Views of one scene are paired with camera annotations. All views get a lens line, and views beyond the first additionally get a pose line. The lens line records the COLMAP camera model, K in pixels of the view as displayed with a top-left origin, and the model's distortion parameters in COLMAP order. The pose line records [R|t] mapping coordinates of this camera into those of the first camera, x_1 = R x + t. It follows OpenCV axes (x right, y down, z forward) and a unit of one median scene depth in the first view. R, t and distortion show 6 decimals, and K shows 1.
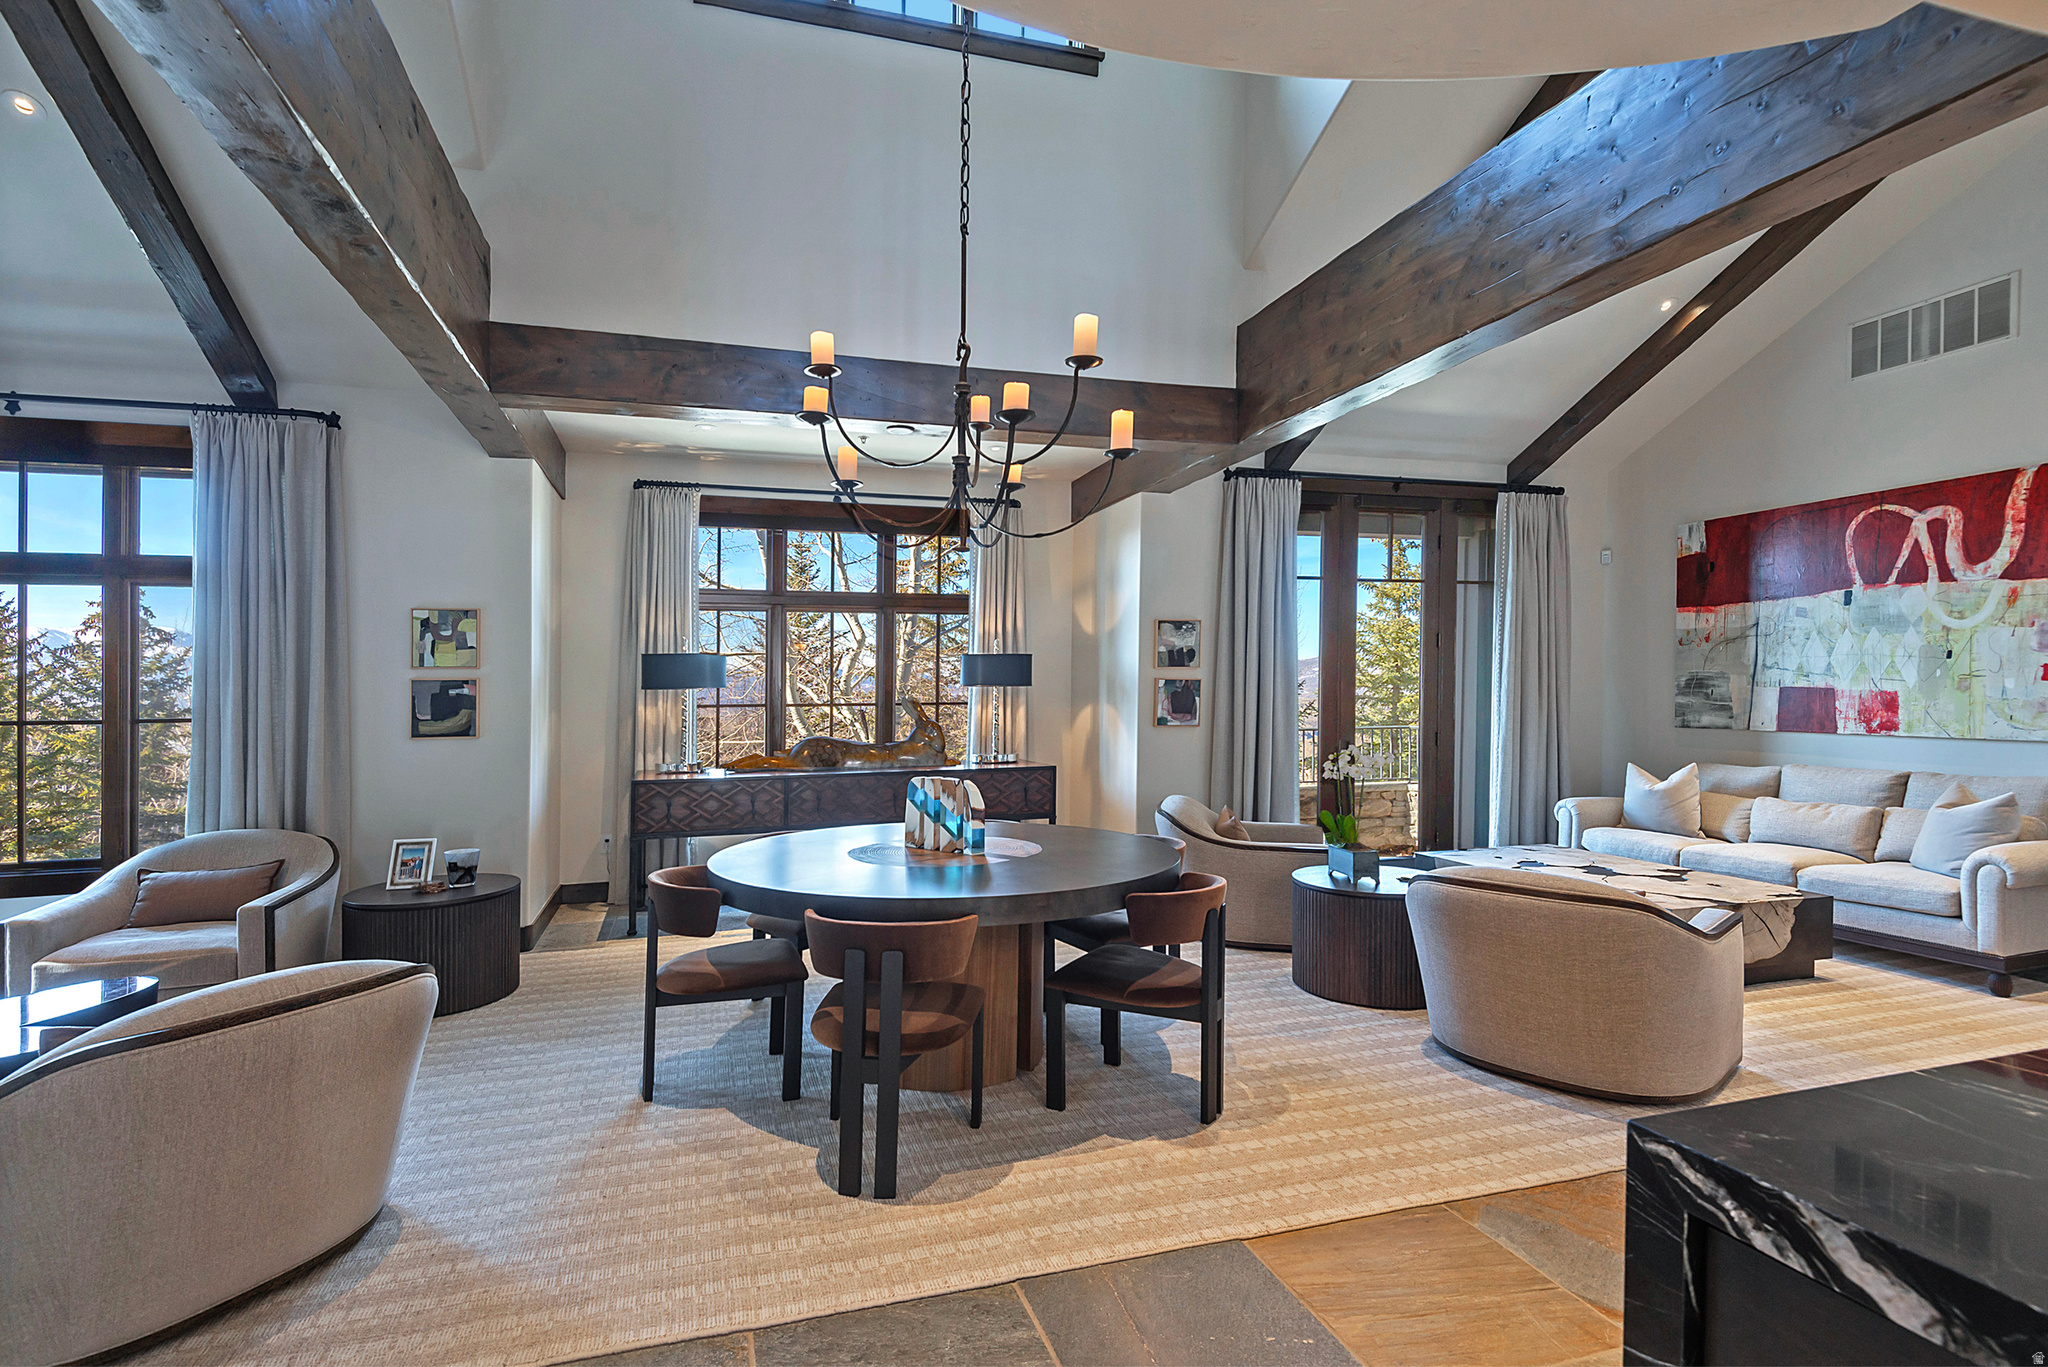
lens RADIAL K [[967.4, 0, 1024.0], [0, 967.4, 683.5], [0, 0, 1]] dist [0.033390, -0.023355]
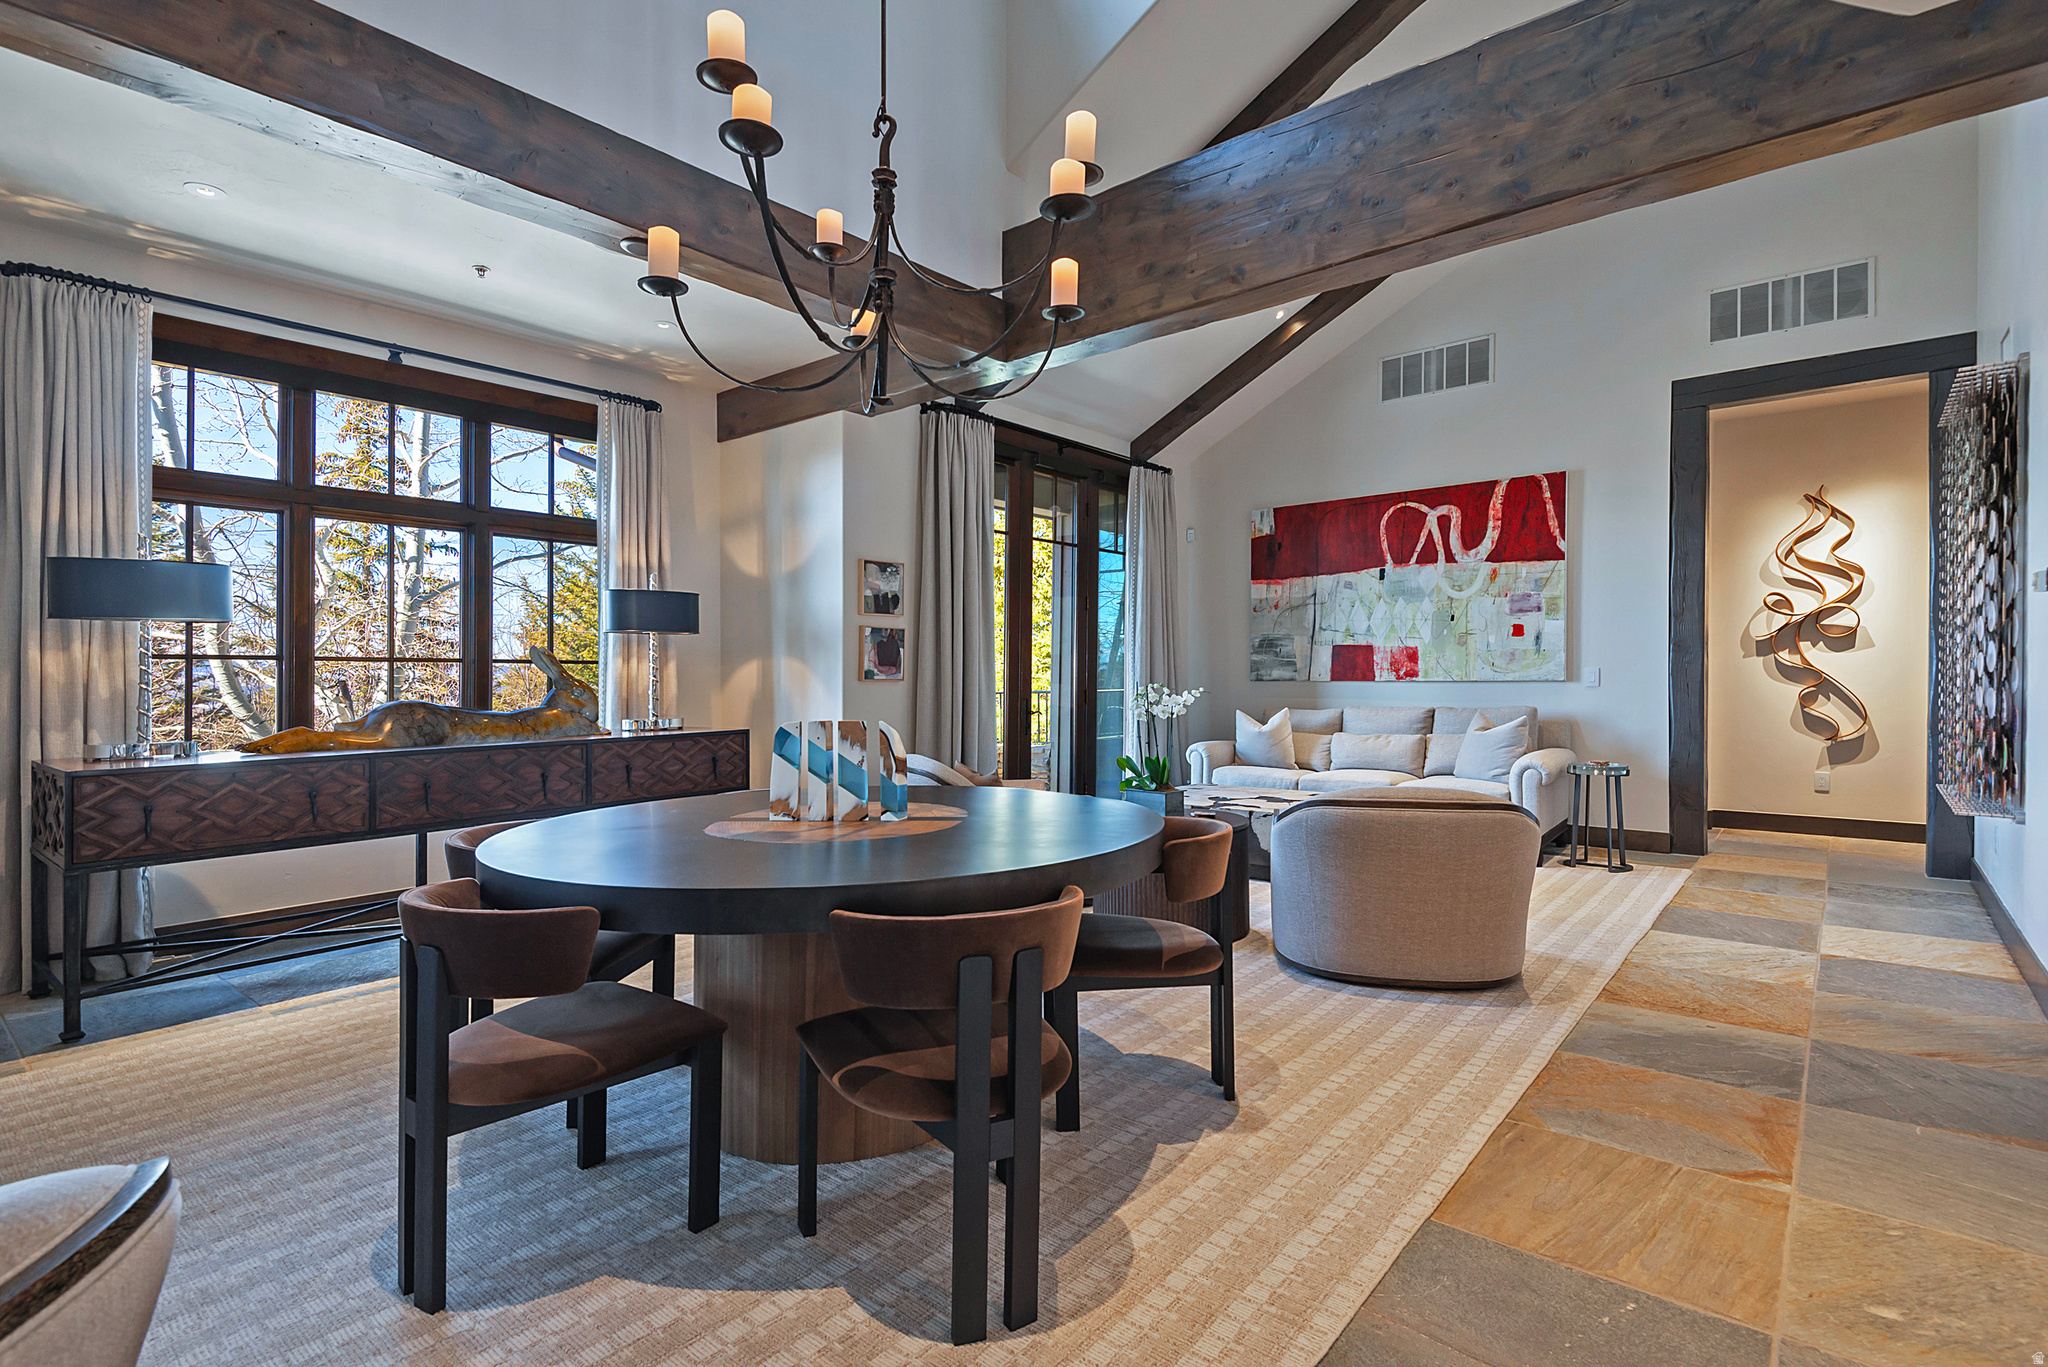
lens RADIAL K [[950.8, 0, 1032.3], [0, 950.8, 680.2], [0, 0, 1]] dist [0.048783, -0.037085]
pose [[0.839909, -0.005891, 0.542696, -0.225030], [0.000549, 0.999950, 0.010004, 0.039308], [-0.542727, -0.008104, 0.839870, 0.208435]]
